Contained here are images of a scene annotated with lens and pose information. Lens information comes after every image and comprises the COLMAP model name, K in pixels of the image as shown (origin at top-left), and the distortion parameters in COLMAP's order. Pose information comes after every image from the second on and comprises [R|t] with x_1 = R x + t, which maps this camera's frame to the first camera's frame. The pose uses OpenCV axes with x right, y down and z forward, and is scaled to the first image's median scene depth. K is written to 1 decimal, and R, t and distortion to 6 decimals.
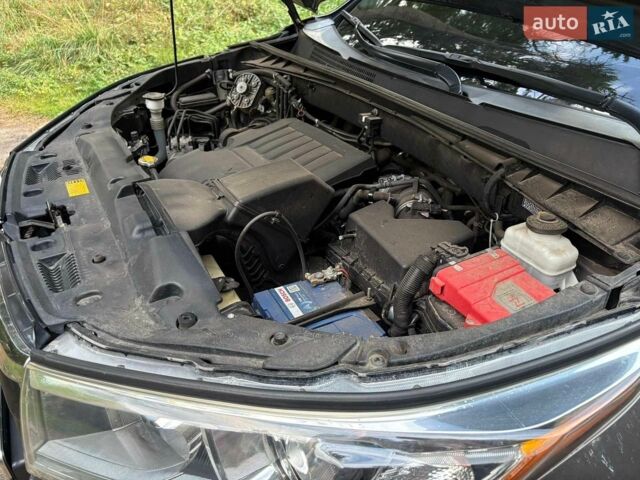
lens RADIAL K [[496.3, 0, 318.5], [0, 496.3, 249.5], [0, 0, 1]] dist [-0.008071, 0.003198]
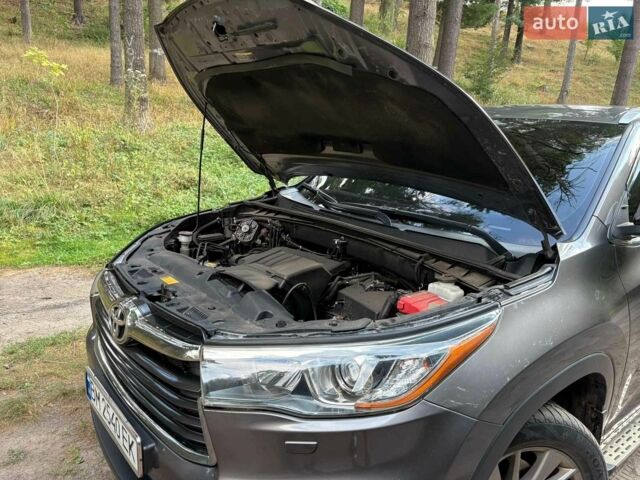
lens RADIAL K [[496.3, 0, 317.5], [0, 496.3, 230.8], [0, 0, 1]] dist [-0.008071, 0.003198]
pose [[0.984868, 0.000780, 0.173305, -0.222933], [0.059418, 0.937863, -0.341882, 0.228144], [-0.162803, 0.347006, 0.923624, -0.461641]]
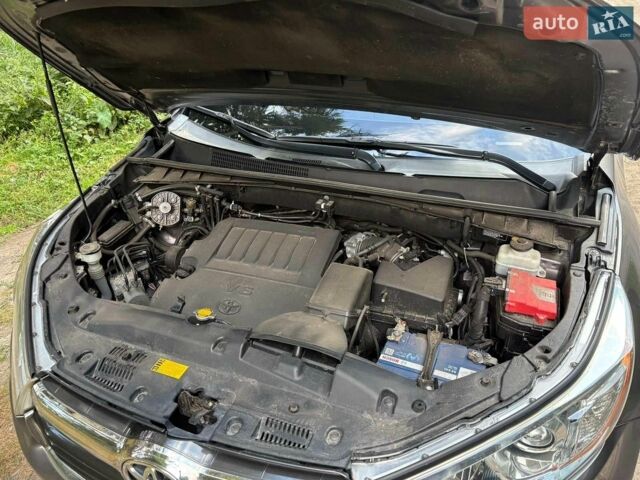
lens RADIAL K [[496.3, 0, 324.3], [0, 496.3, 241.5], [0, 0, 1]] dist [-0.008071, 0.003198]
pose [[0.781348, -0.388853, 0.488149, -0.486018], [0.387115, 0.915490, 0.109636, -0.274433], [-0.489528, 0.103306, 0.865847, -0.086151]]
